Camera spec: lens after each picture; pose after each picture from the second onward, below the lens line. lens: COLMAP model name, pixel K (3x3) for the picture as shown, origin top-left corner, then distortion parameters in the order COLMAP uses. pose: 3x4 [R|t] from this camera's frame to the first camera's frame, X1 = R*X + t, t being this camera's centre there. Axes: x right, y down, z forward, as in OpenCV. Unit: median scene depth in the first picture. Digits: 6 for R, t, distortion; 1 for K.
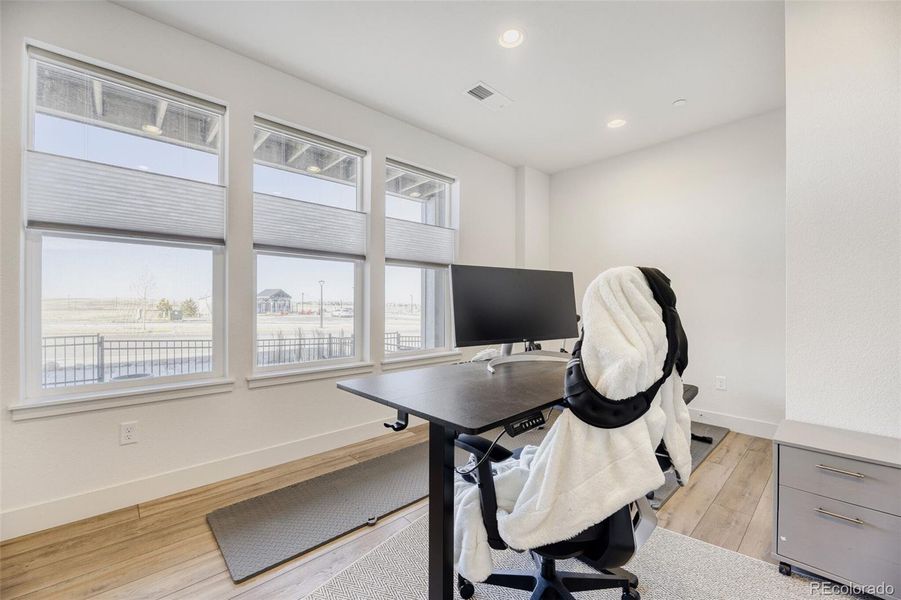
lens RADIAL K [[375.2, 0, 450.5], [0, 375.2, 300.0], [0, 0, 1]] dist [0.000800, 0.000022]
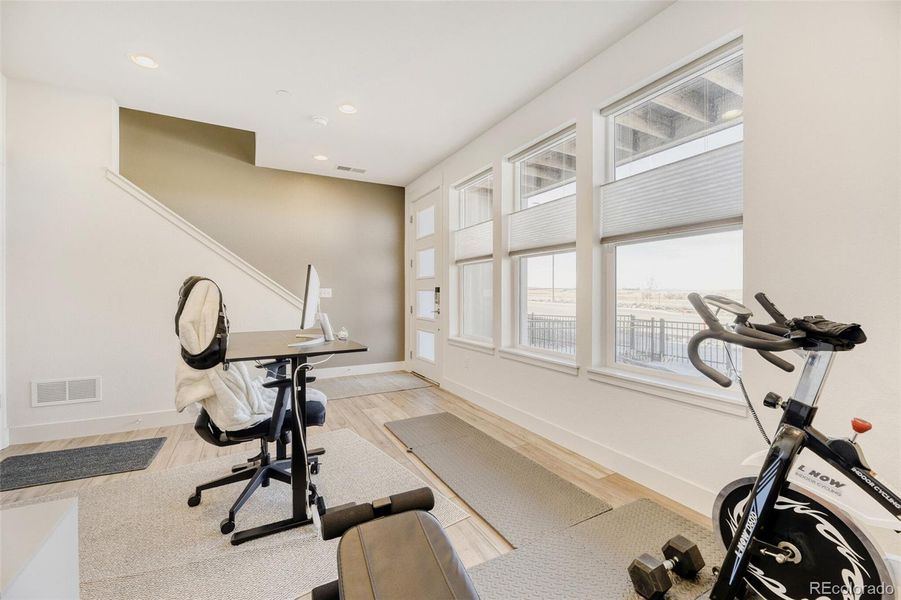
lens RADIAL K [[375.2, 0, 450.5], [0, 375.2, 300.0], [0, 0, 1]] dist [0.000800, 0.000022]
pose [[-0.257726, 0.029093, -0.965780, 0.792769], [0.026080, 0.999392, 0.023146, -0.012320], [0.965866, -0.019222, -0.258328, 1.089830]]
